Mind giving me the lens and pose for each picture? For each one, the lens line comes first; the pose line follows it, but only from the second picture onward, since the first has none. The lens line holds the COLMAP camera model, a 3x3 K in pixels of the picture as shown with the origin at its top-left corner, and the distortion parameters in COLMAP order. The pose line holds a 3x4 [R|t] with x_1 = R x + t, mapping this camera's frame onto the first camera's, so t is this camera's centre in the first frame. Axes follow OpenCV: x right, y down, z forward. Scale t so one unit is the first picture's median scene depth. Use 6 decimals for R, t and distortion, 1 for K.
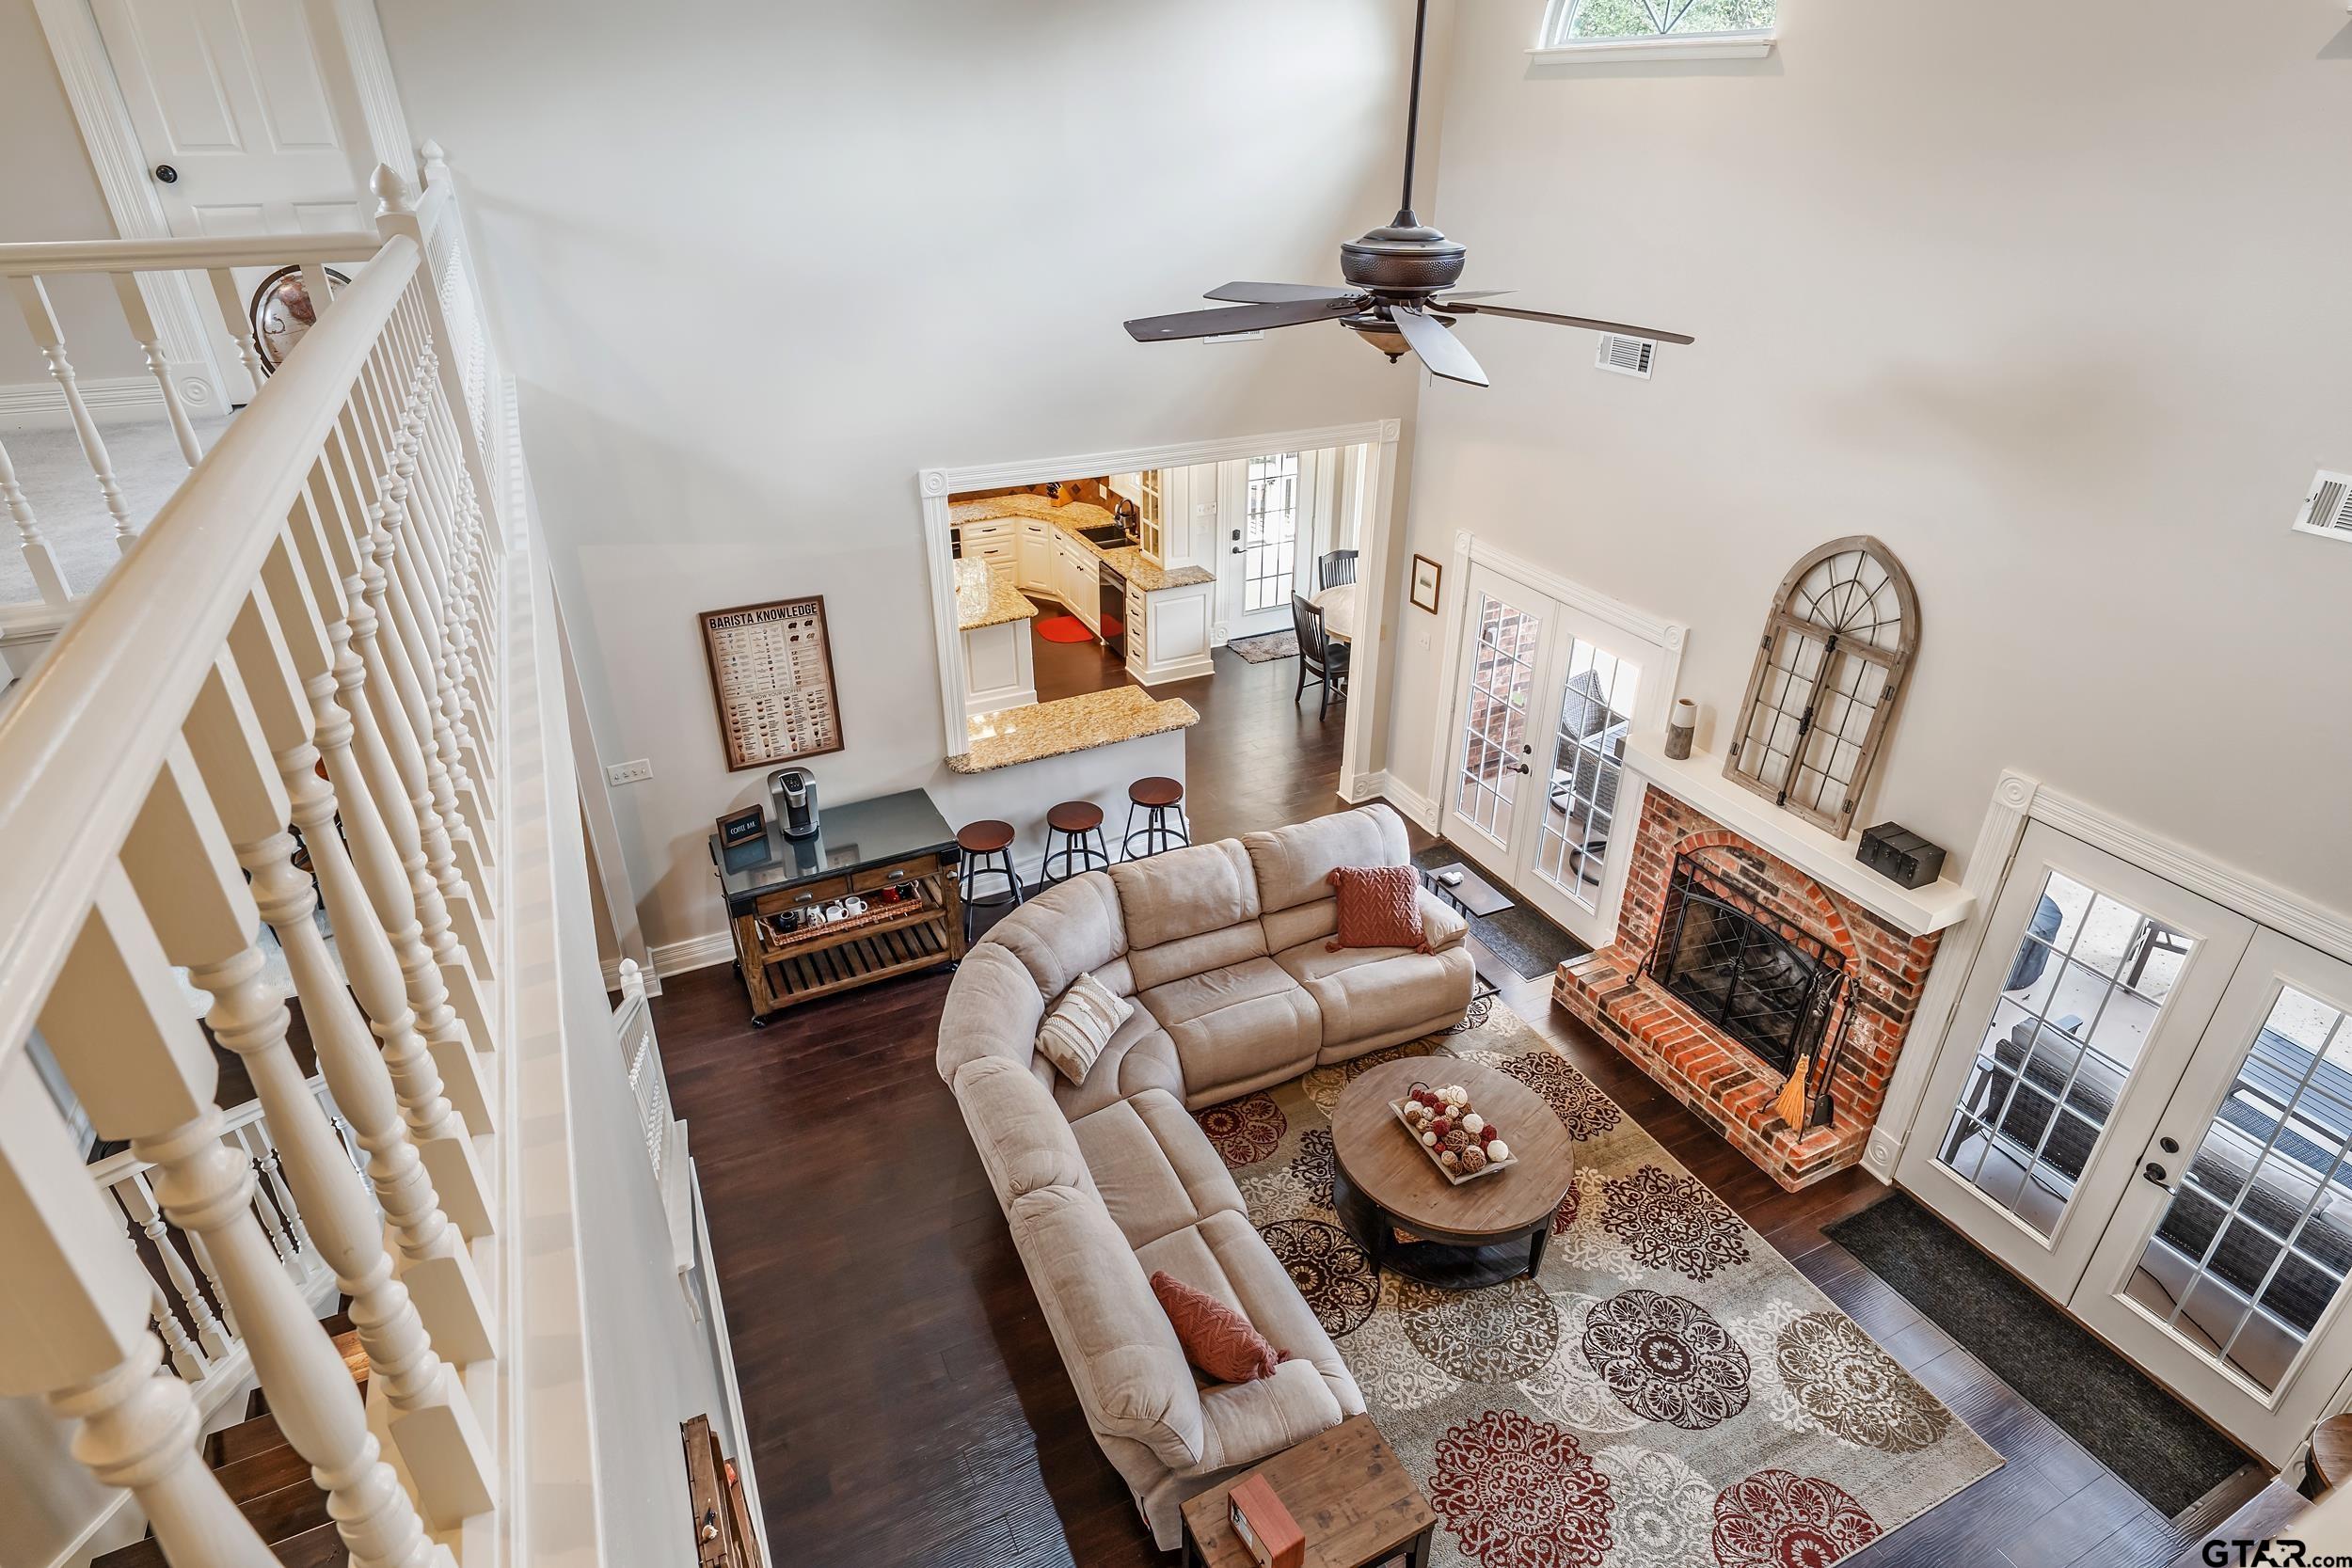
lens RADIAL K [[1219.7, 0, 1177.1], [0, 1219.7, 782.7], [0, 0, 1]] dist [0.000462, 0.000343]
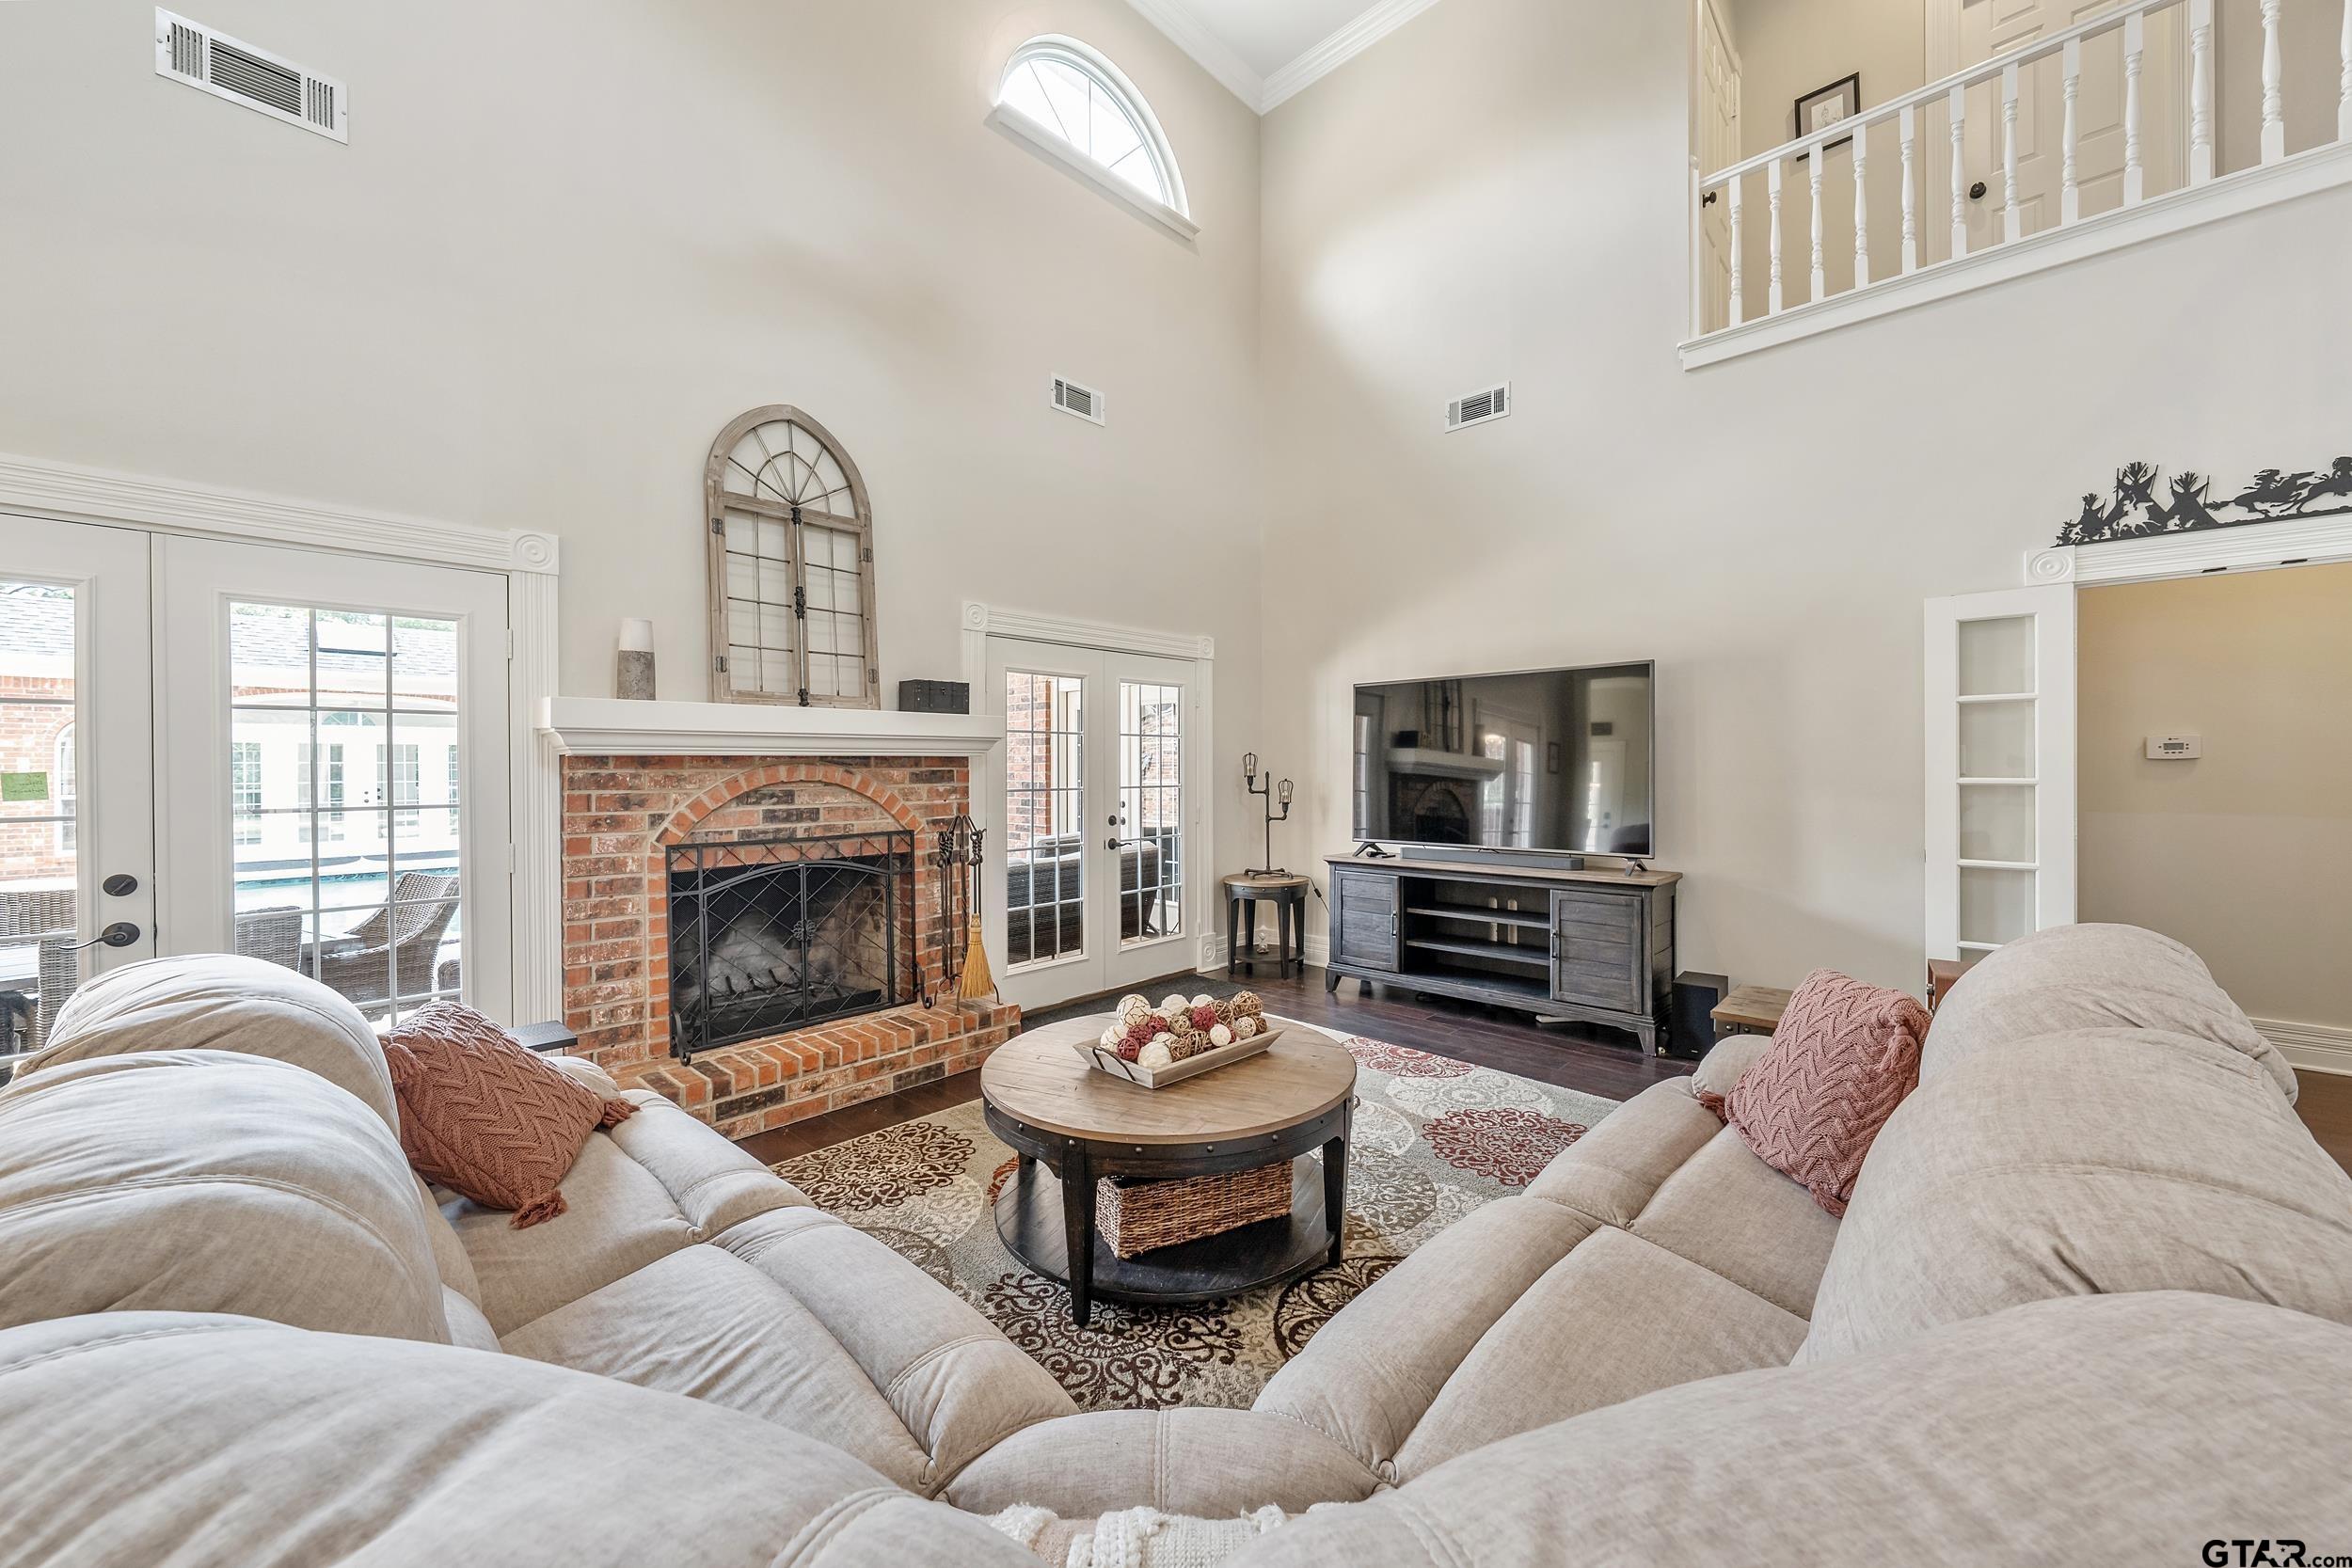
lens RADIAL K [[863.5, 0, 1182.2], [0, 863.5, 767.5], [0, 0, 1]] dist [0.001675, 0.000344]
pose [[-0.349665, -0.000688, 0.936874, -0.191613], [0.452394, 0.875565, 0.169488, 0.075465], [-0.820411, 0.483100, -0.305843, 0.985762]]
